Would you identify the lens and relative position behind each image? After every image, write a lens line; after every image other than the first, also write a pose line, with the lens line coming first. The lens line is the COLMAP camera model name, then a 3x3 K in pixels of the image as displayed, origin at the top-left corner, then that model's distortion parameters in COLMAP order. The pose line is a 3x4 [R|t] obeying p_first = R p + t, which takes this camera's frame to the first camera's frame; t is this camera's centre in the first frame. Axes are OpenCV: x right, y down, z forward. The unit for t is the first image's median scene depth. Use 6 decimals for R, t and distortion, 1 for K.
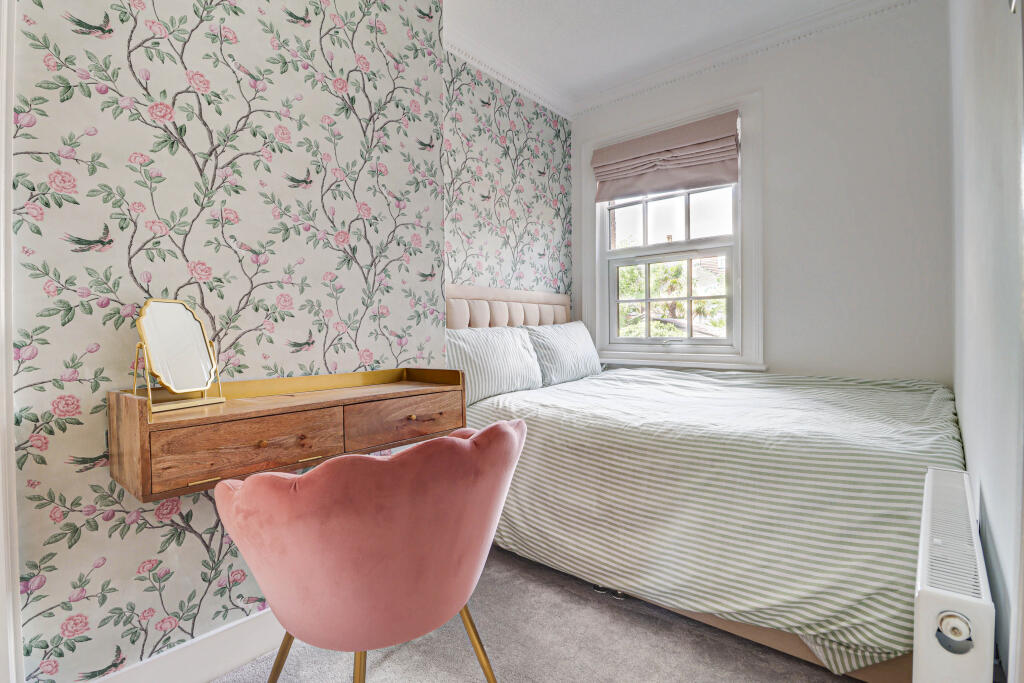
lens RADIAL K [[486.4, 0, 514.3], [0, 486.4, 337.5], [0, 0, 1]] dist [-0.010315, -0.003913]
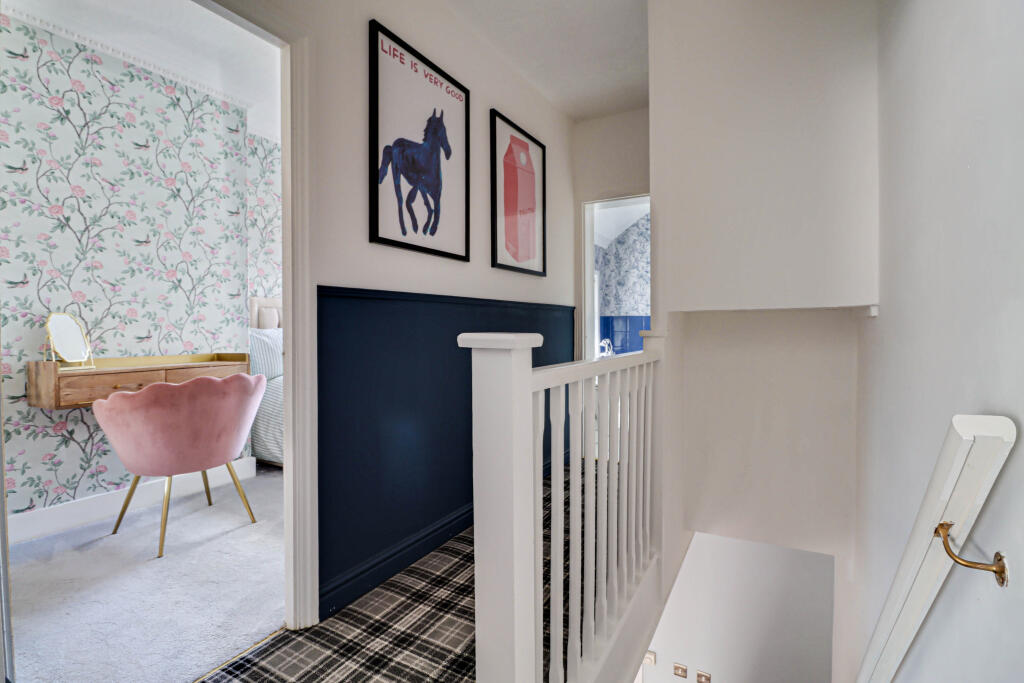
lens RADIAL K [[489.5, 0, 508.0], [0, 489.5, 338.6], [0, 0, 1]] dist [-0.011960, -0.005306]
pose [[0.979877, 0.002449, 0.199585, 0.555948], [-0.003352, 0.999986, 0.004188, 0.006272], [-0.199572, -0.004772, 0.979872, -1.079837]]
